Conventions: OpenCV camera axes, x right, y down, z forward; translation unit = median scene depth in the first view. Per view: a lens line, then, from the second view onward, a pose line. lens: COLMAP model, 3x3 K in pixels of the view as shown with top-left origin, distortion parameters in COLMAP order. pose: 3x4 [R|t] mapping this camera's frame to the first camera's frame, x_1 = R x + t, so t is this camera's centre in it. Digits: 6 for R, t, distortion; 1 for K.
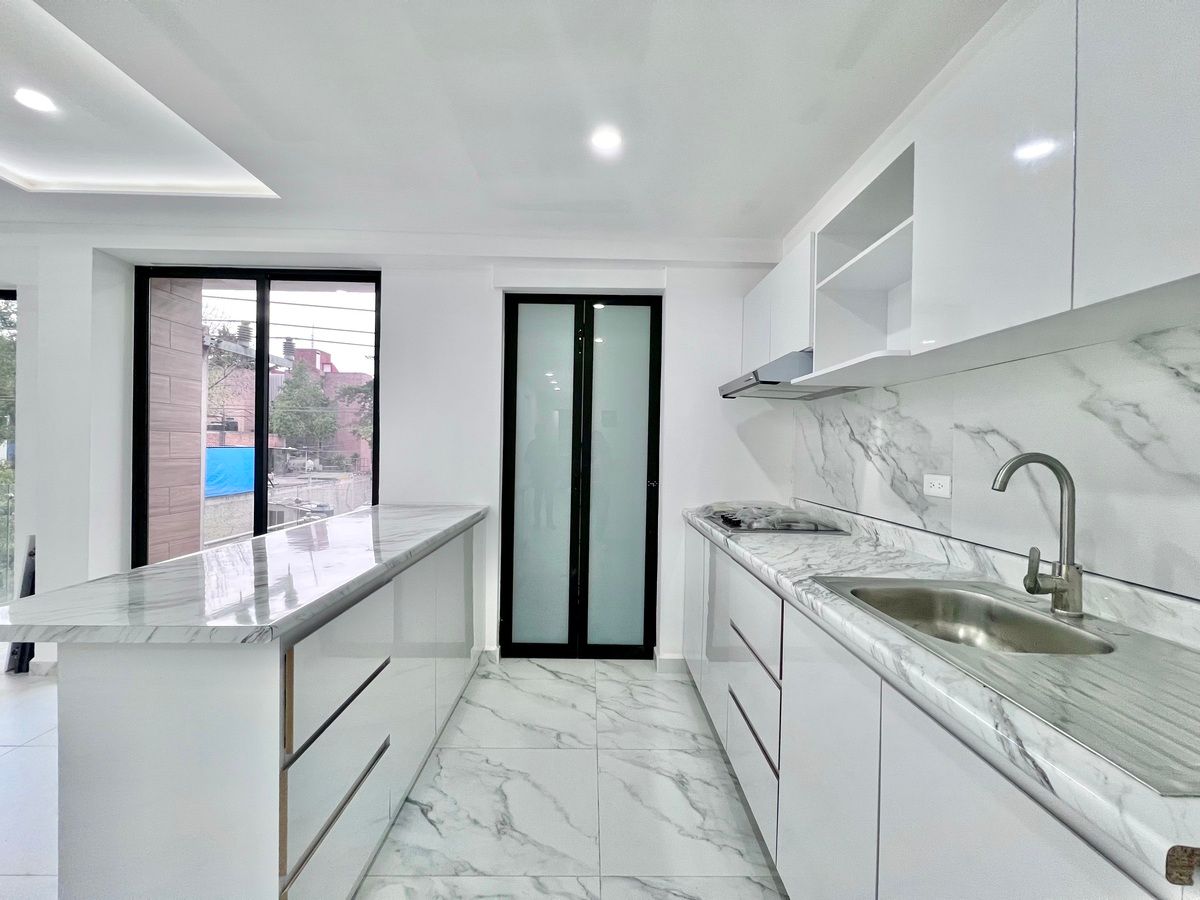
lens RADIAL K [[480.0, 0, 594.9], [0, 480.0, 452.2], [0, 0, 1]] dist [-0.000156, -0.000207]
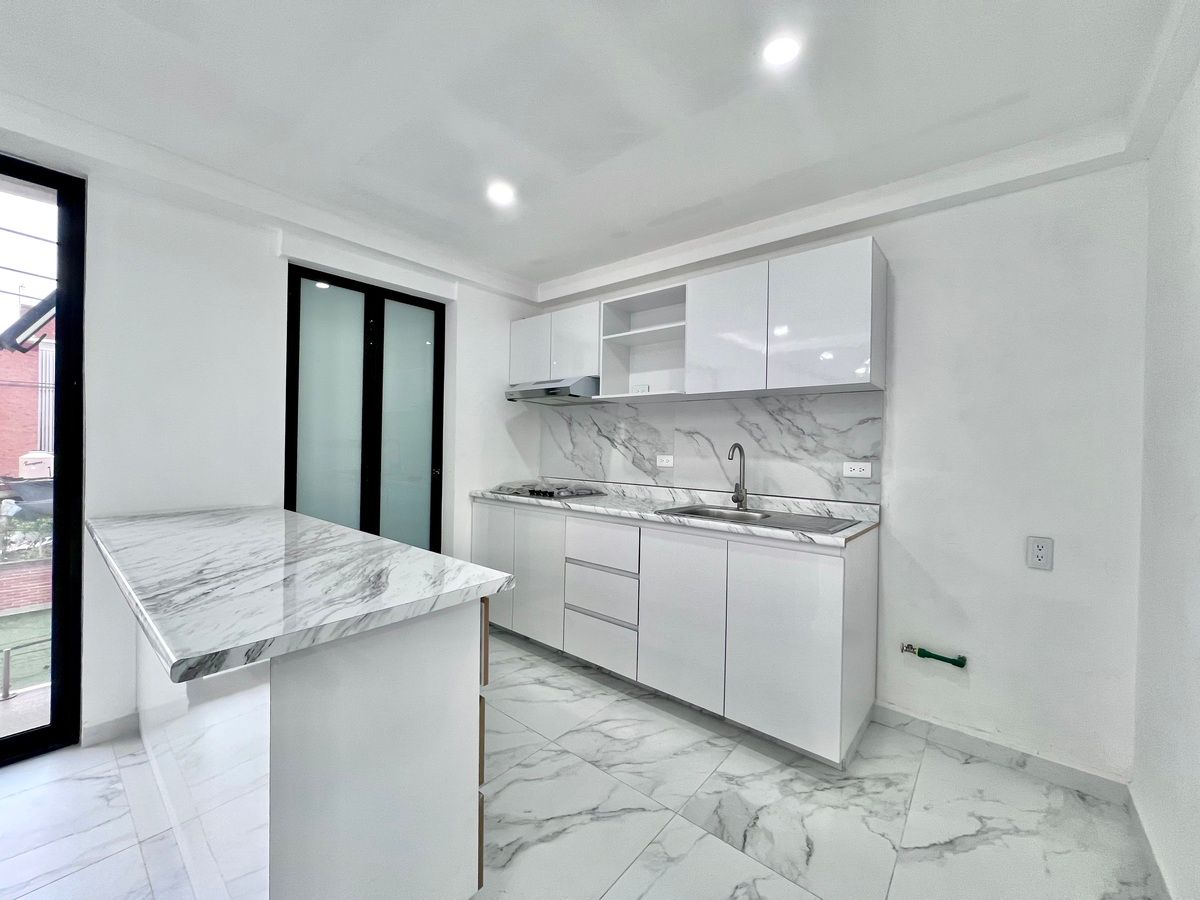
lens RADIAL K [[480.0, 0, 594.9], [0, 480.0, 452.2], [0, 0, 1]] dist [-0.000156, -0.000207]
pose [[0.653957, -0.013987, 0.756402, -0.750876], [0.000628, 0.999839, 0.017946, 0.001567], [-0.756532, -0.011261, 0.653860, -0.010564]]
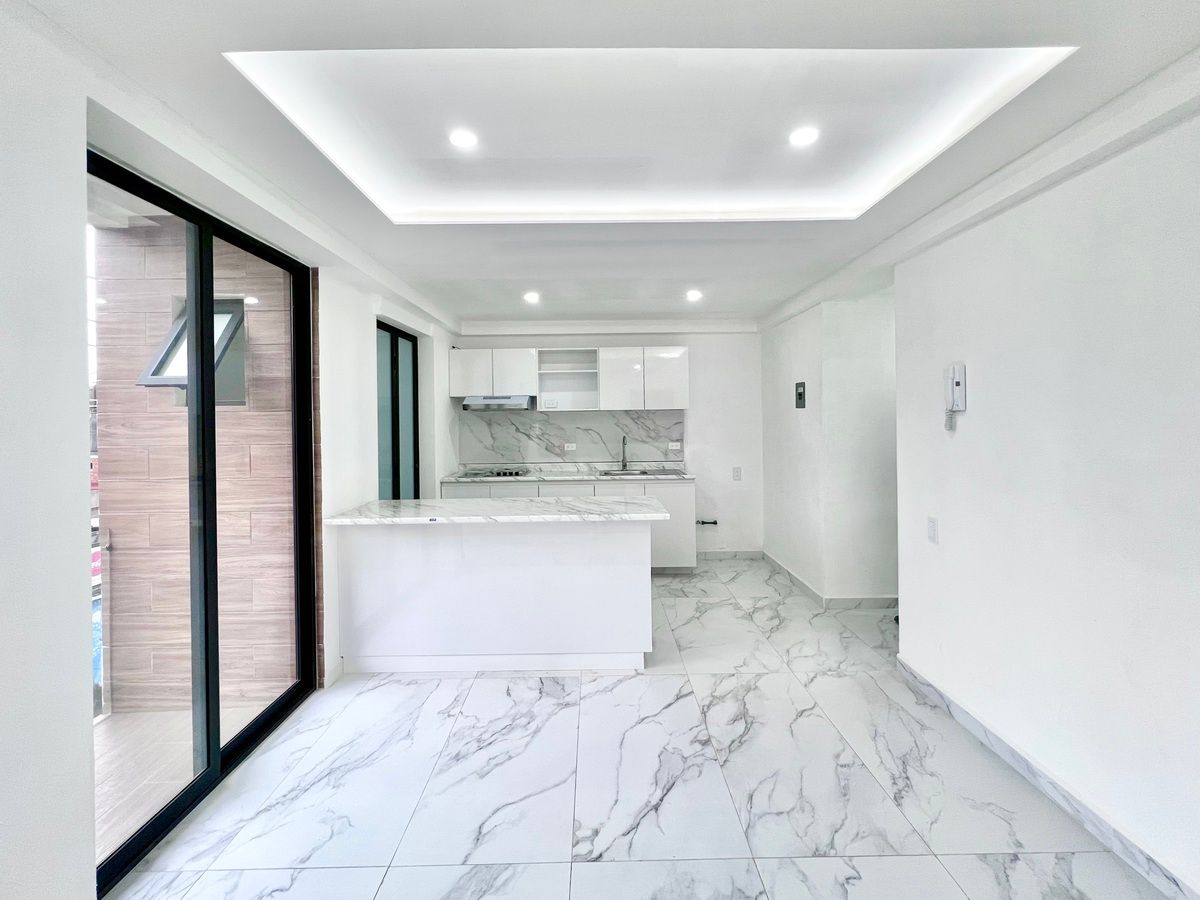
lens RADIAL K [[524.6, 0, 603.8], [0, 524.6, 417.6], [0, 0, 1]] dist [0.000427, -0.000065]
pose [[-0.009848, -0.017932, 0.999791, -2.271917], [0.023446, 0.999560, 0.018159, -0.149602], [-0.999677, 0.023620, -0.009423, 0.697286]]
